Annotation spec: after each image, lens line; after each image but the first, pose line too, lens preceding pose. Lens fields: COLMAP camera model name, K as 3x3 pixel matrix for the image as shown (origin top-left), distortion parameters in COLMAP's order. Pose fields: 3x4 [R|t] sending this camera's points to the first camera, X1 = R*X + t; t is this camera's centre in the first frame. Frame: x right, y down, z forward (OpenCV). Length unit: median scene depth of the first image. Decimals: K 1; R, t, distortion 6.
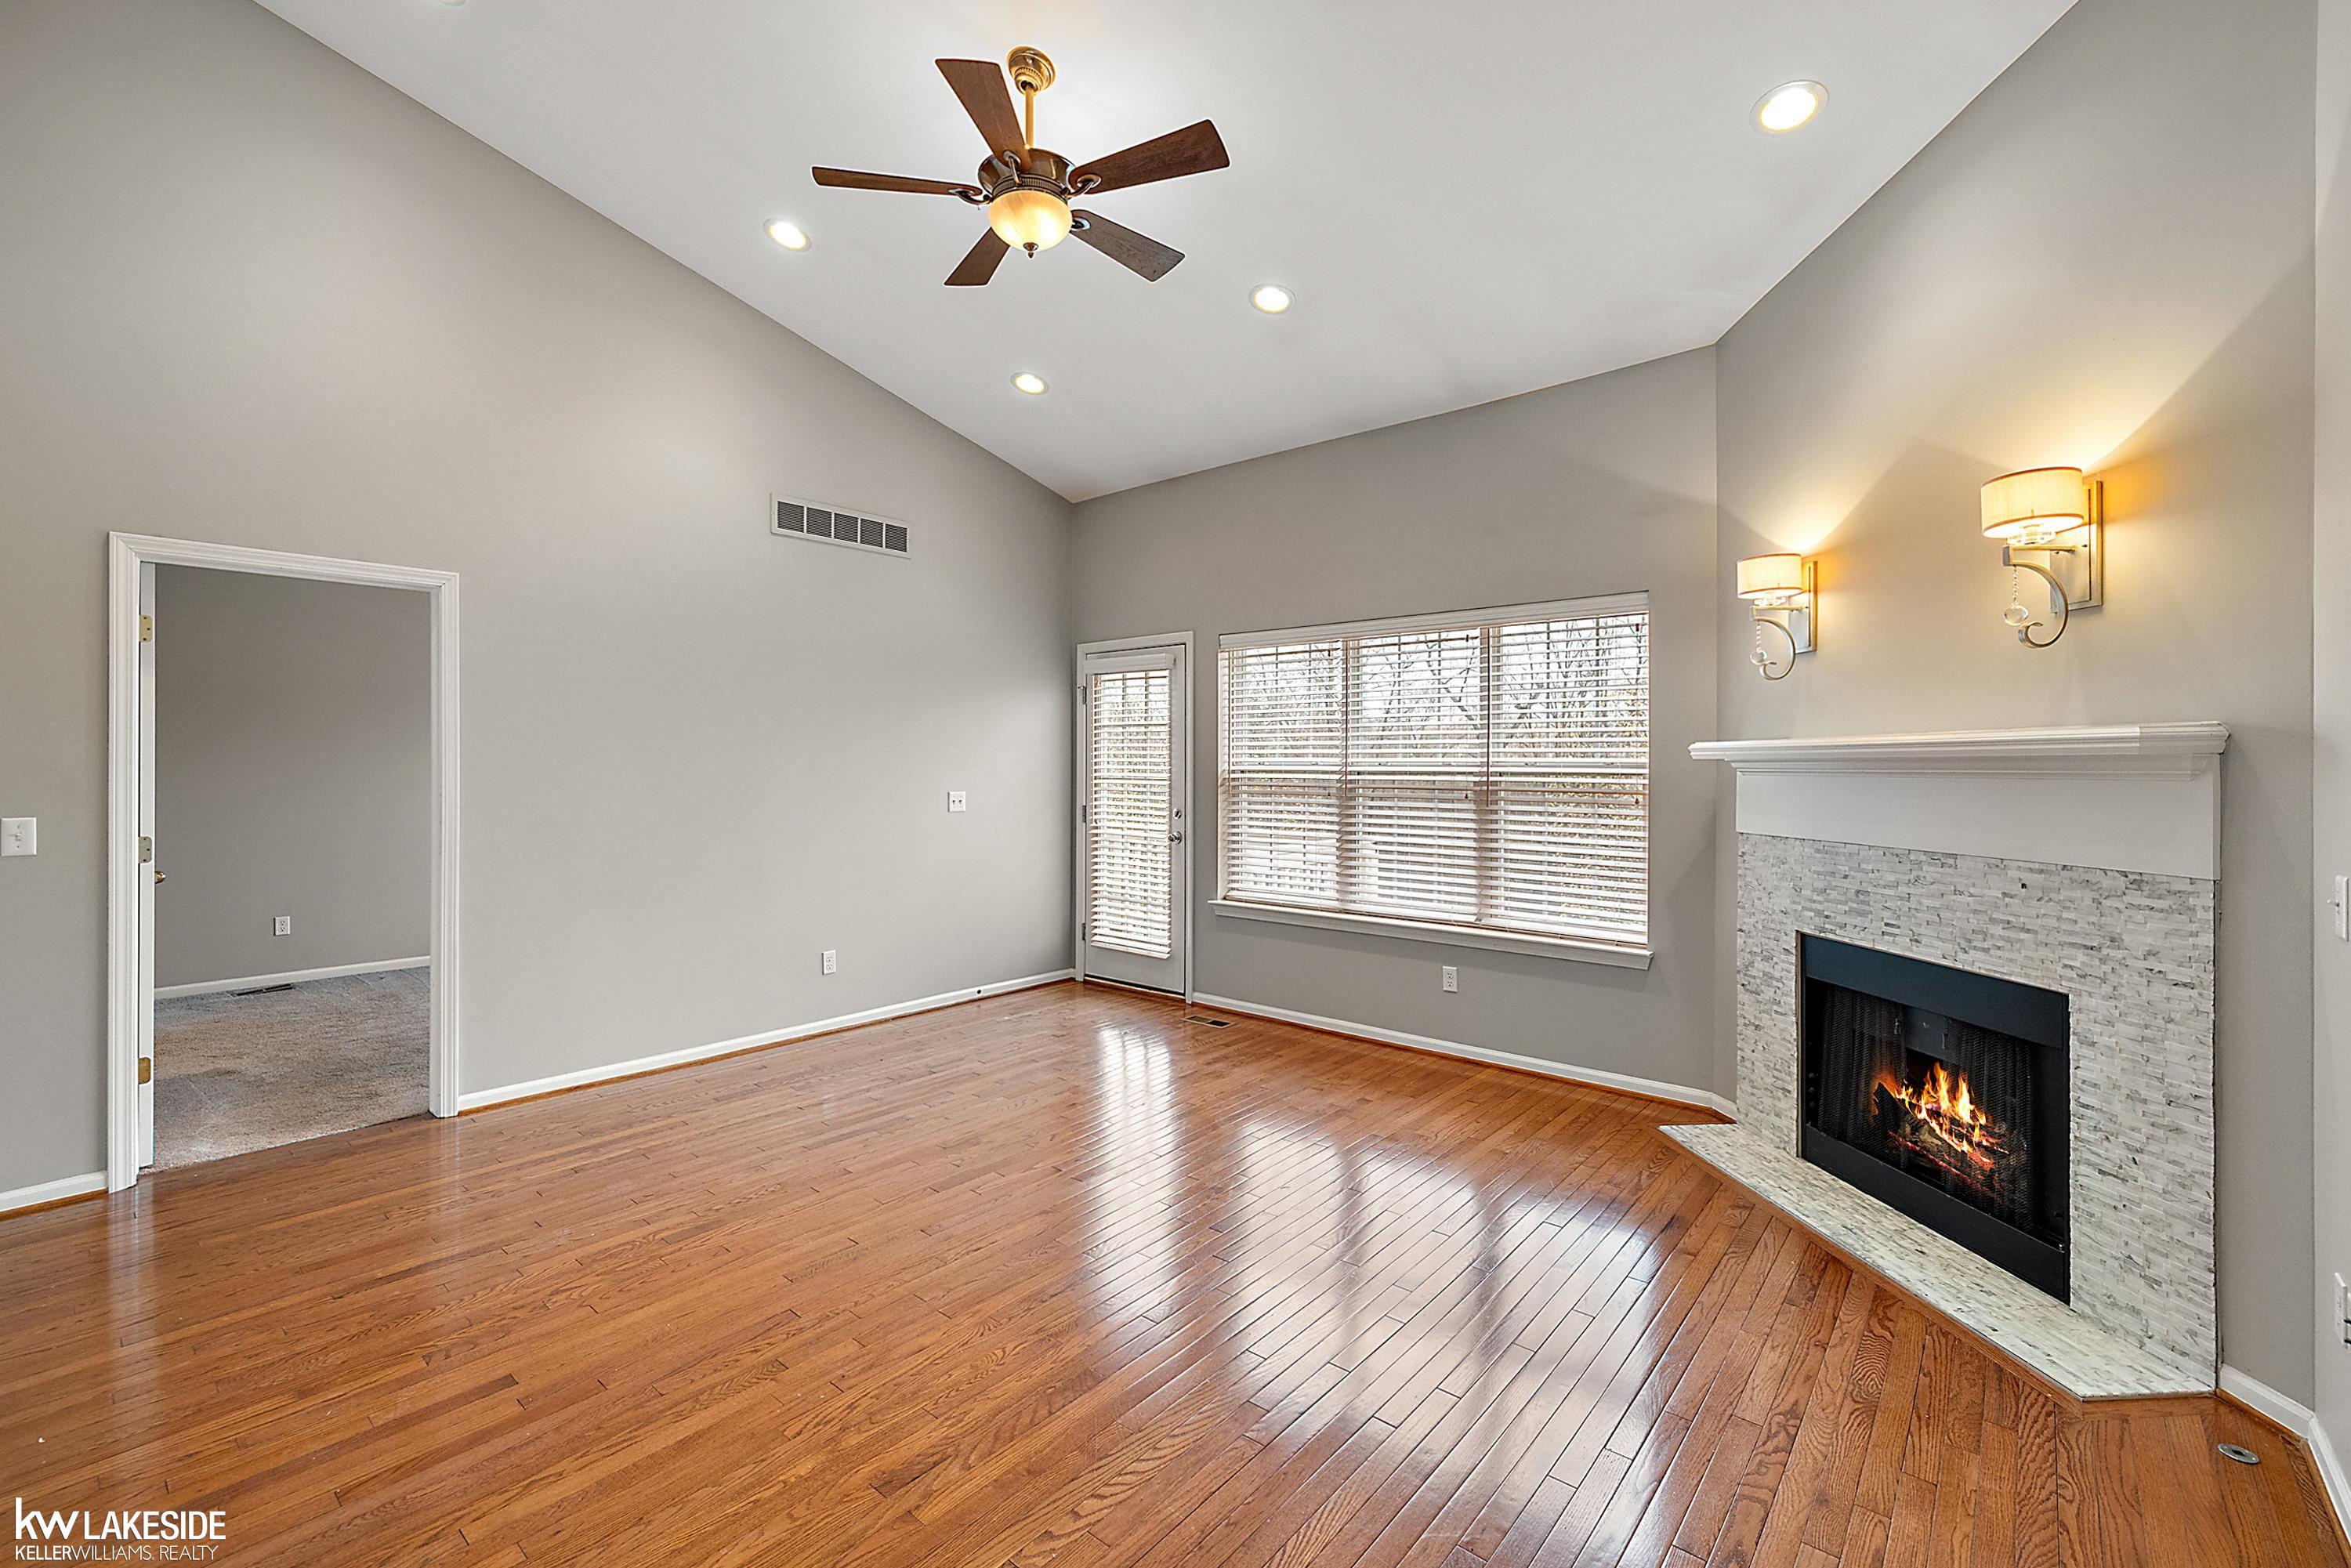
lens RADIAL K [[989.5, 0, 1164.3], [0, 989.5, 771.0], [0, 0, 1]] dist [-0.000753, 0.000981]
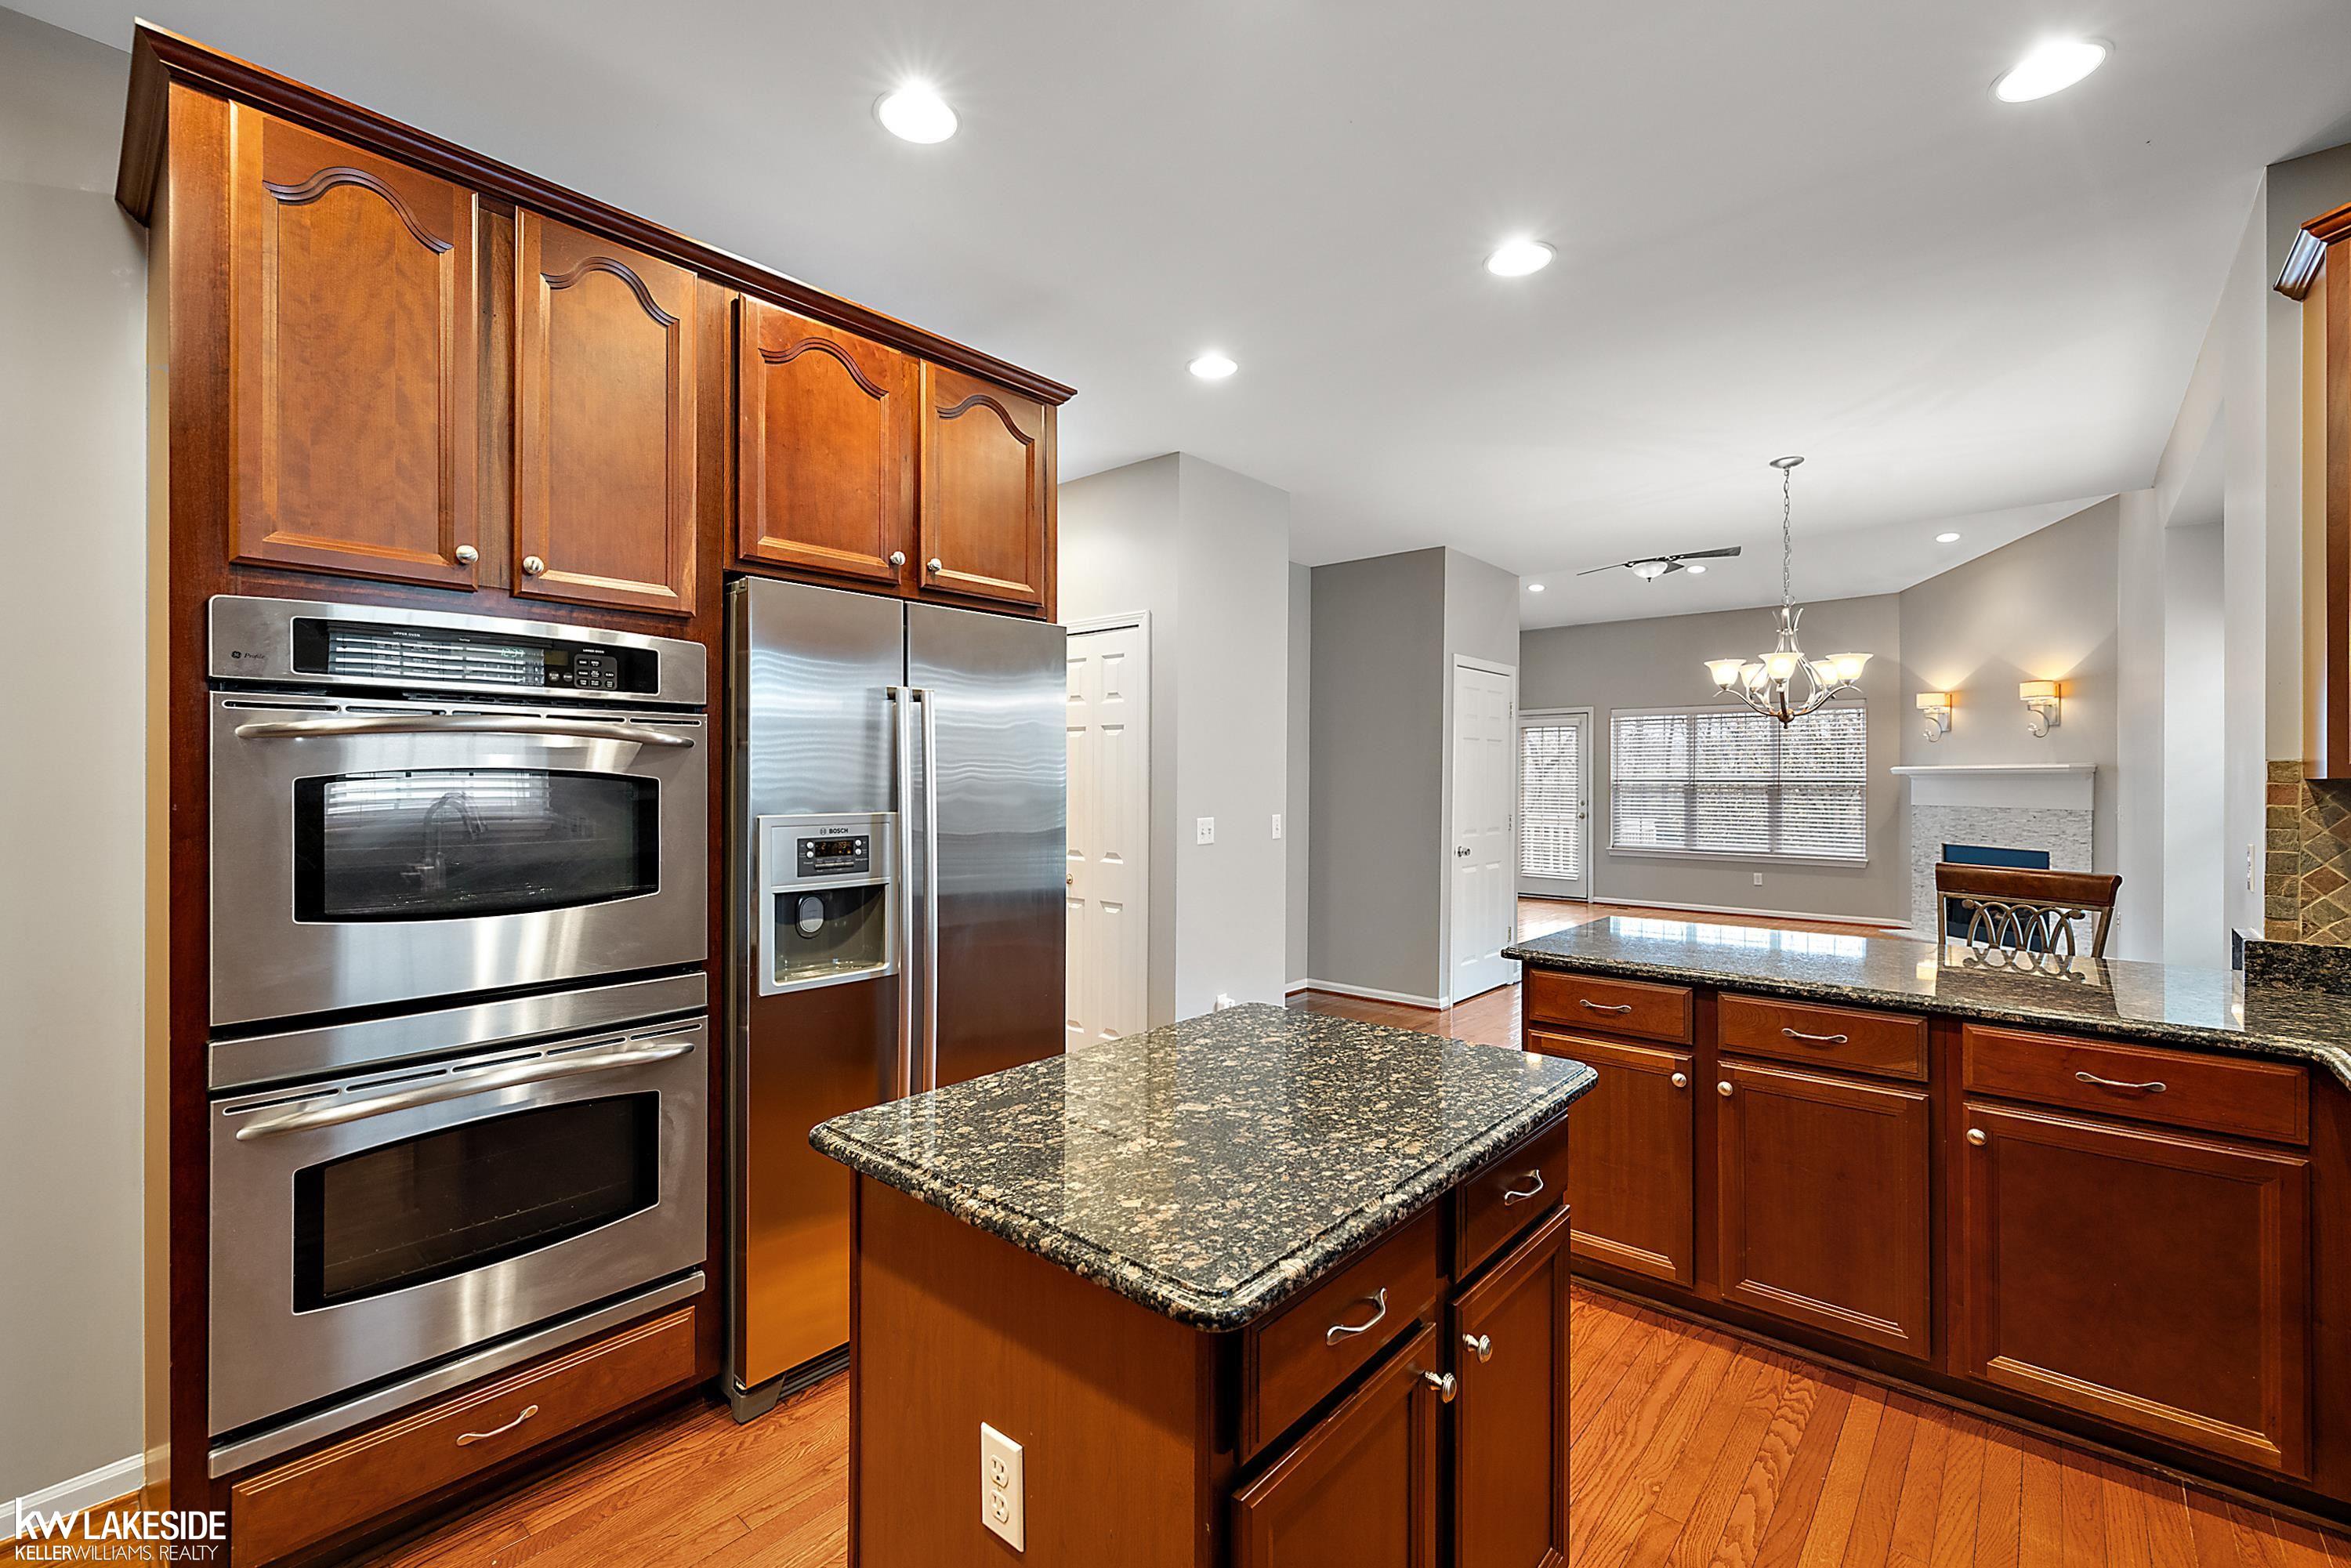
lens RADIAL K [[989.5, 0, 1161.7], [0, 989.5, 781.3], [0, 0, 1]] dist [-0.000753, 0.000981]
pose [[0.999978, 0.000604, -0.006616, -1.029801], [-0.000622, 0.999996, -0.002809, 0.011093], [0.006614, 0.002813, 0.999974, -1.181811]]
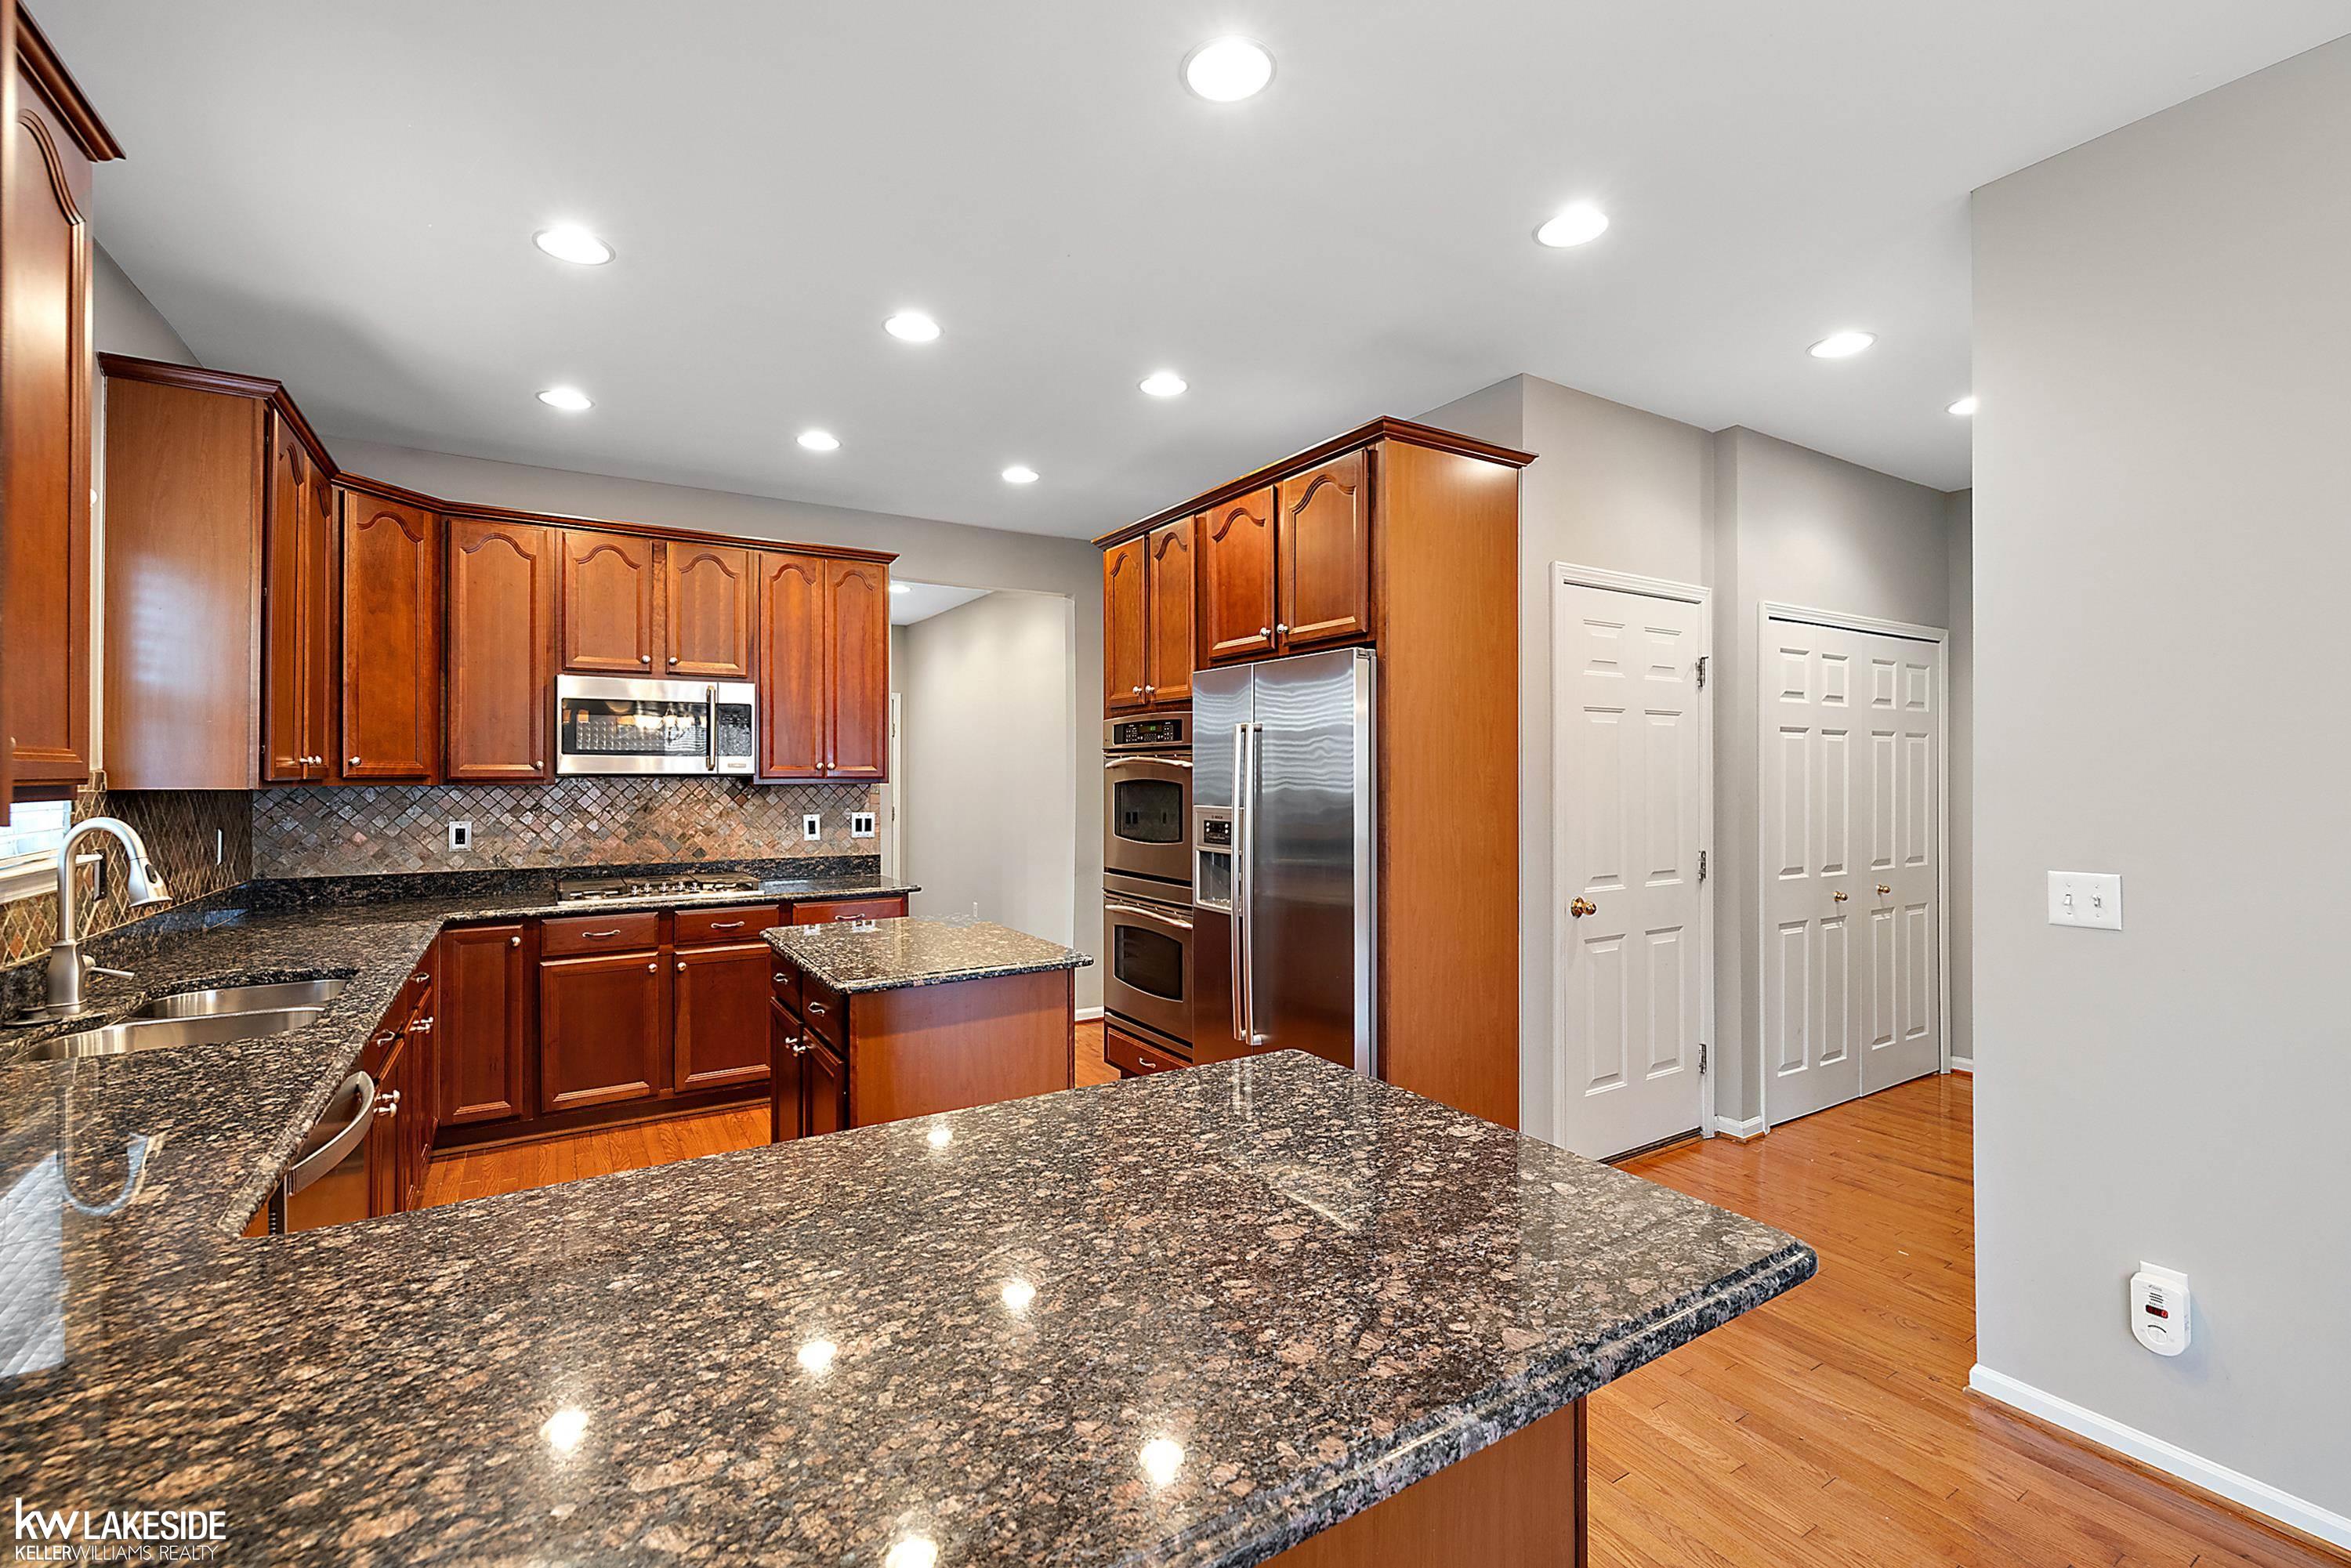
lens RADIAL K [[989.5, 0, 1163.5], [0, 989.5, 780.0], [0, 0, 1]] dist [-0.000753, 0.000981]
pose [[-0.297952, 0.001397, -0.954580, 0.458703], [-0.005053, 0.999983, 0.003040, -0.011606], [0.954568, 0.005730, -0.297939, 0.504419]]
